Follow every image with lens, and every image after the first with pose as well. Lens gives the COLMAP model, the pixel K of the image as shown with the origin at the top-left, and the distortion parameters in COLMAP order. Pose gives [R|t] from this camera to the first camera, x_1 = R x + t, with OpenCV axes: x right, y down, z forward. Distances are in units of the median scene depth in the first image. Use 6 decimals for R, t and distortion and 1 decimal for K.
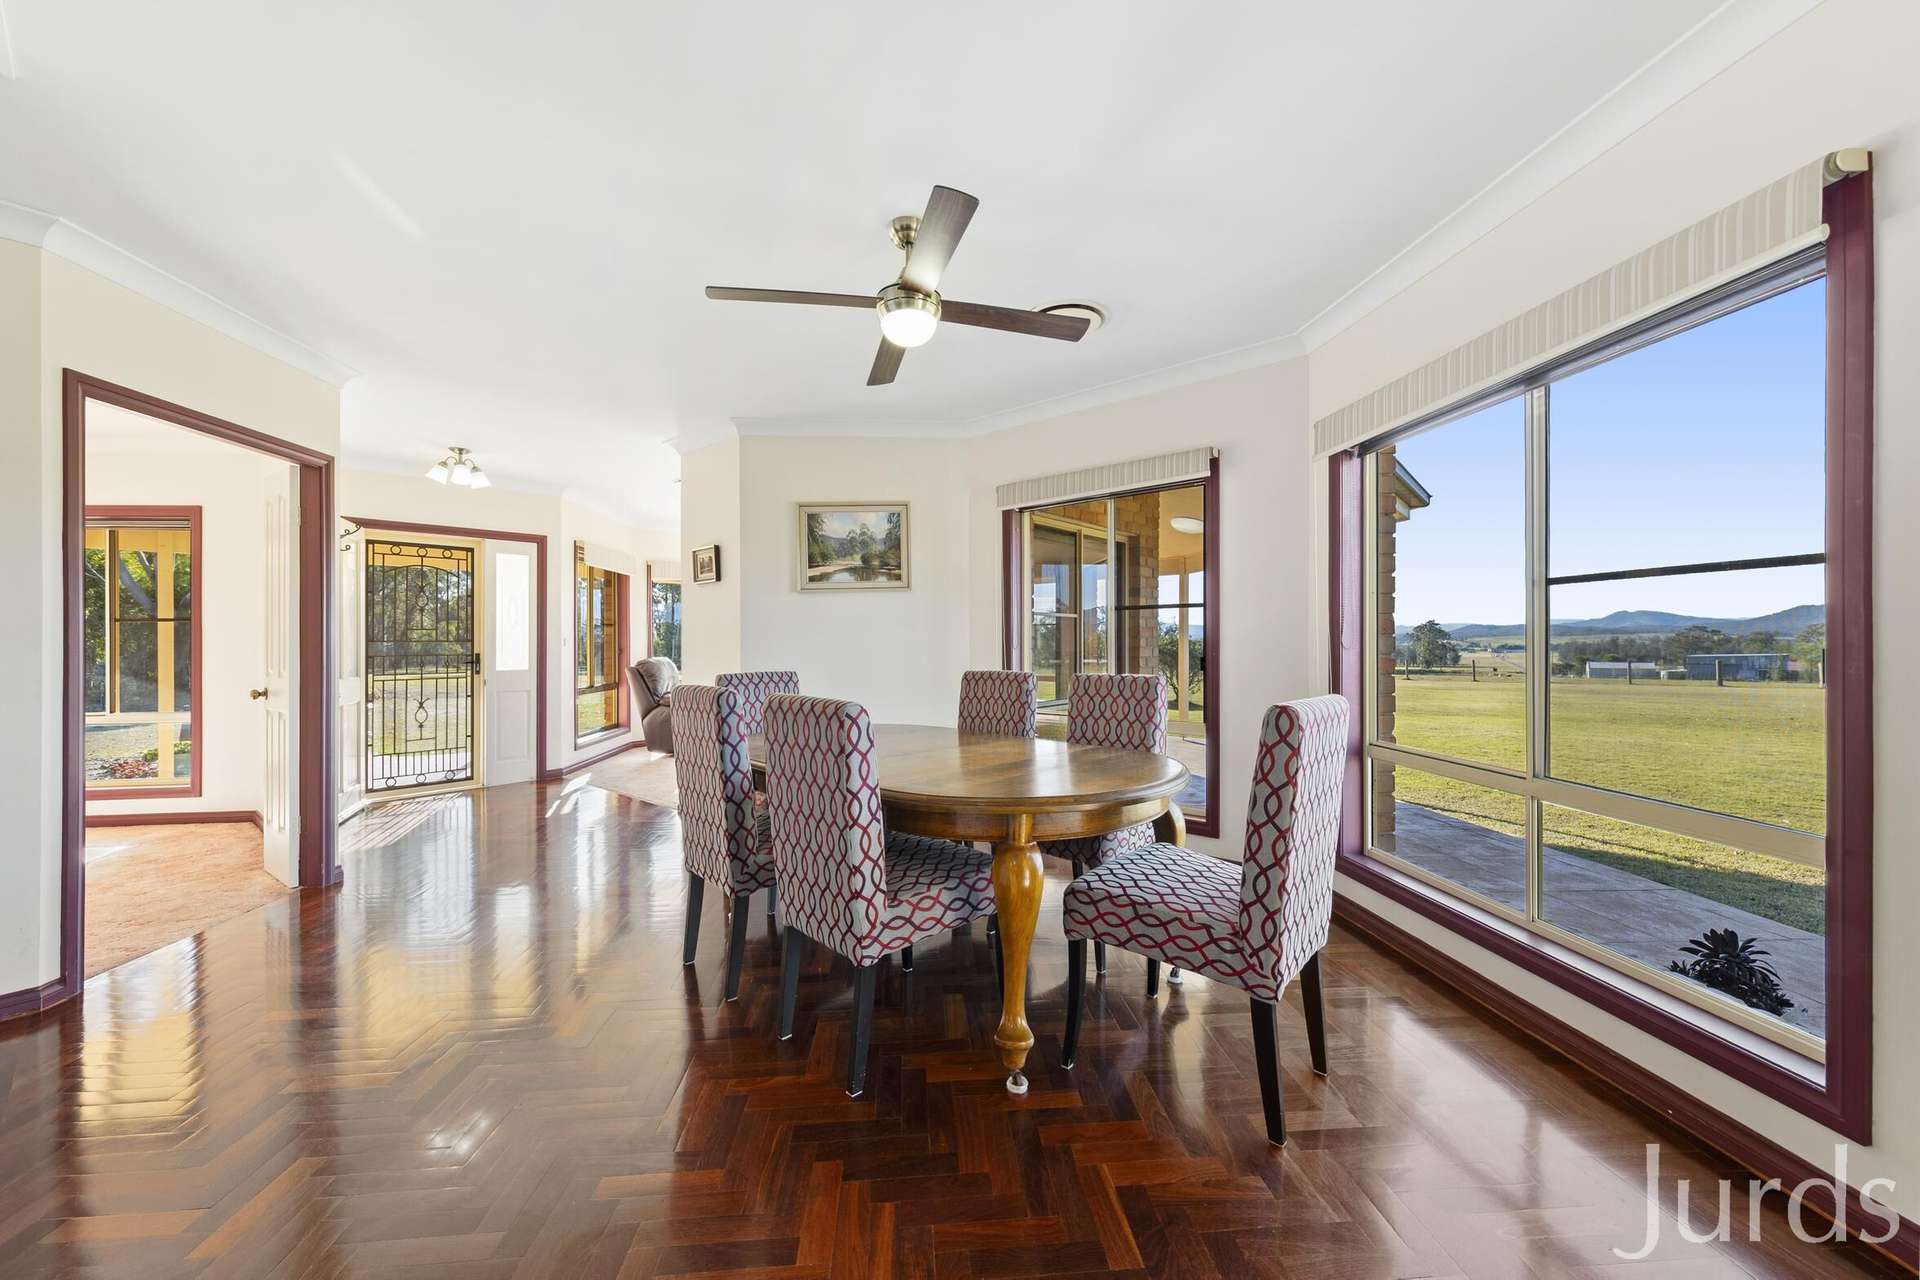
lens RADIAL K [[712.1, 0, 952.8], [0, 712.1, 639.2], [0, 0, 1]] dist [0.000597, 0.000028]
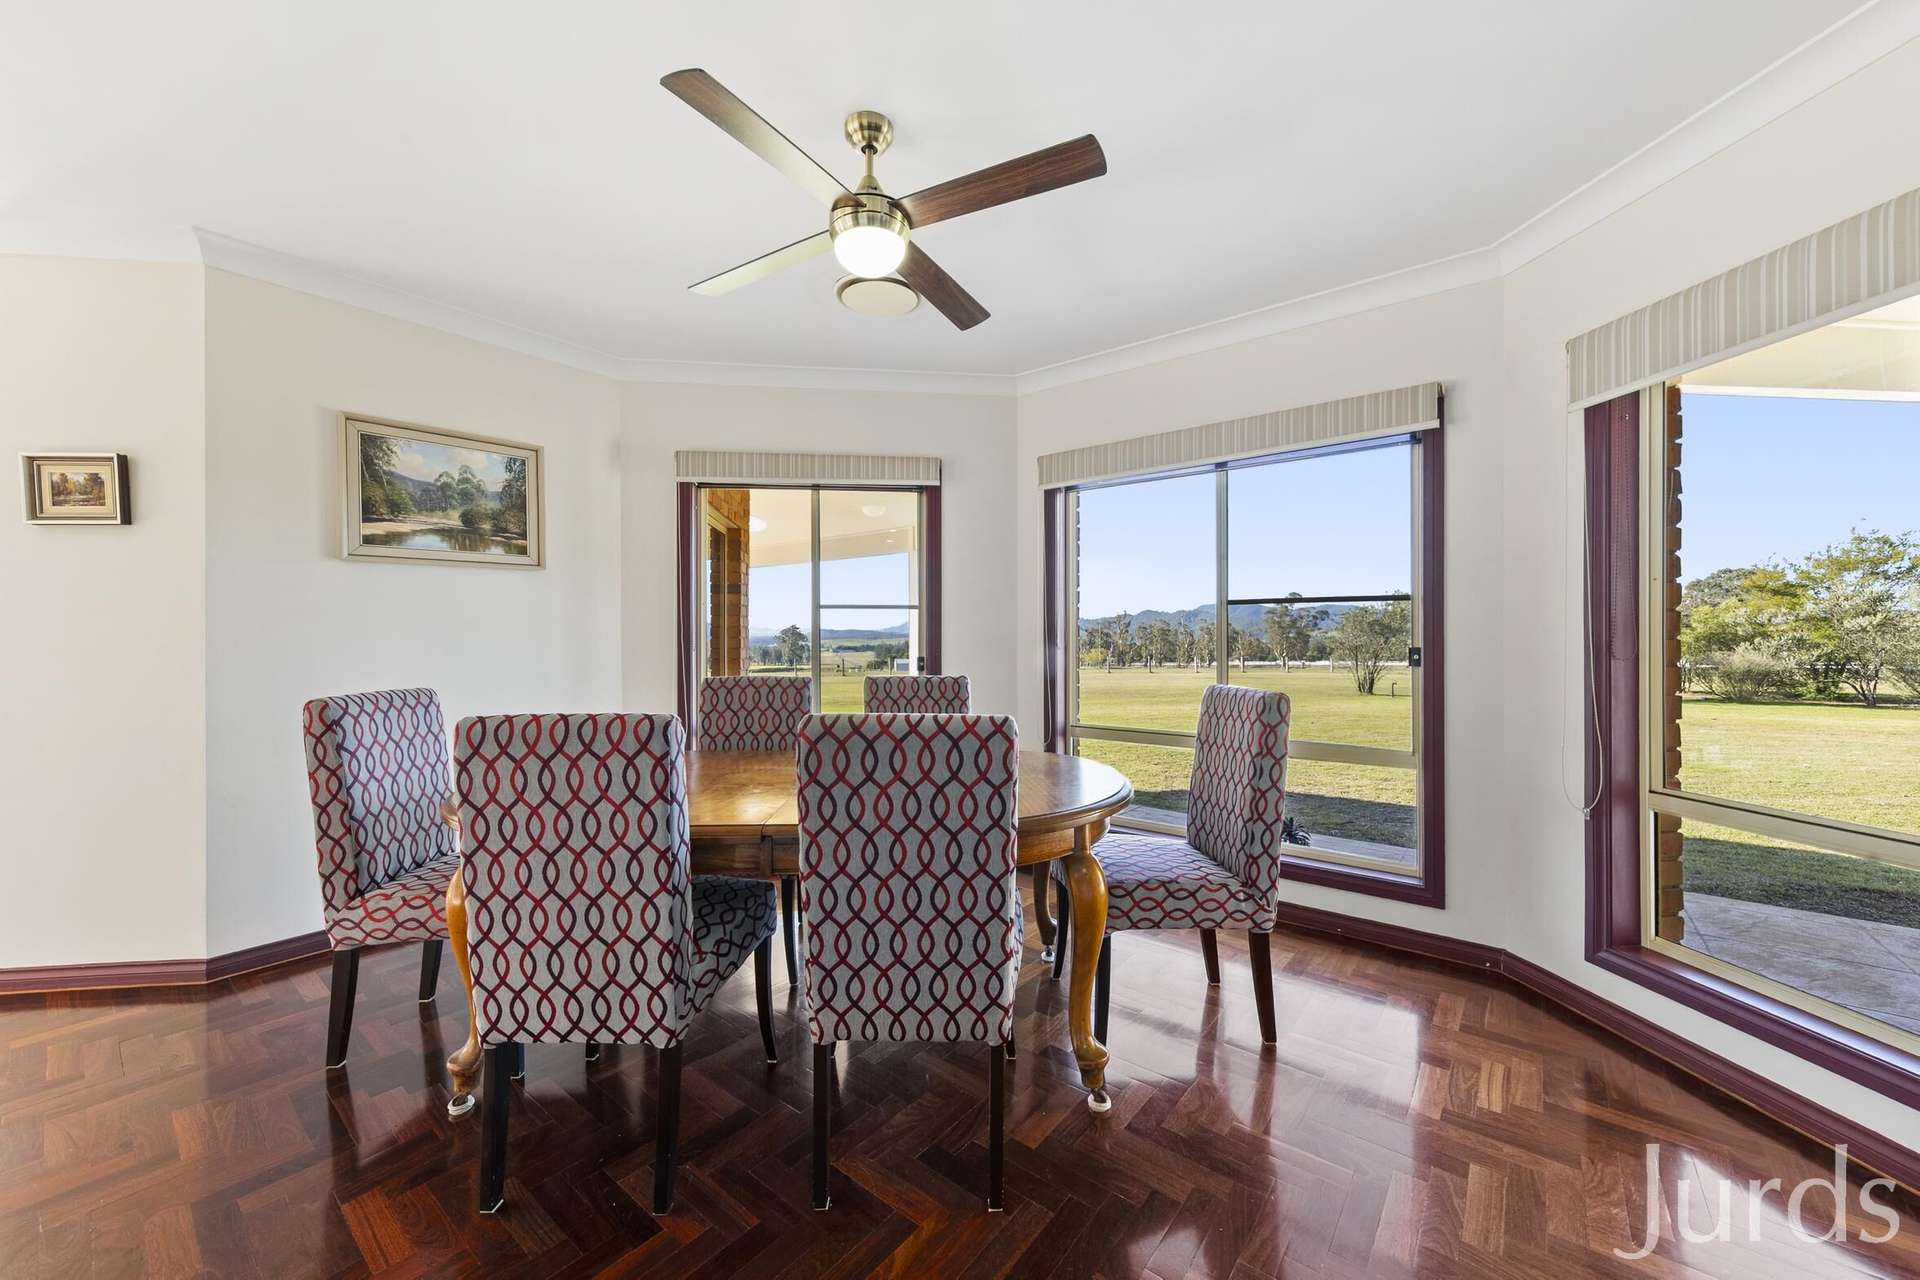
lens RADIAL K [[712.1, 0, 961.9], [0, 712.1, 636.3], [0, 0, 1]] dist [0.000597, 0.000028]
pose [[0.677682, 0.010512, 0.735280, -0.302912], [-0.006526, 0.999944, -0.008282, 0.002056], [-0.735326, 0.000814, 0.677713, 0.196718]]
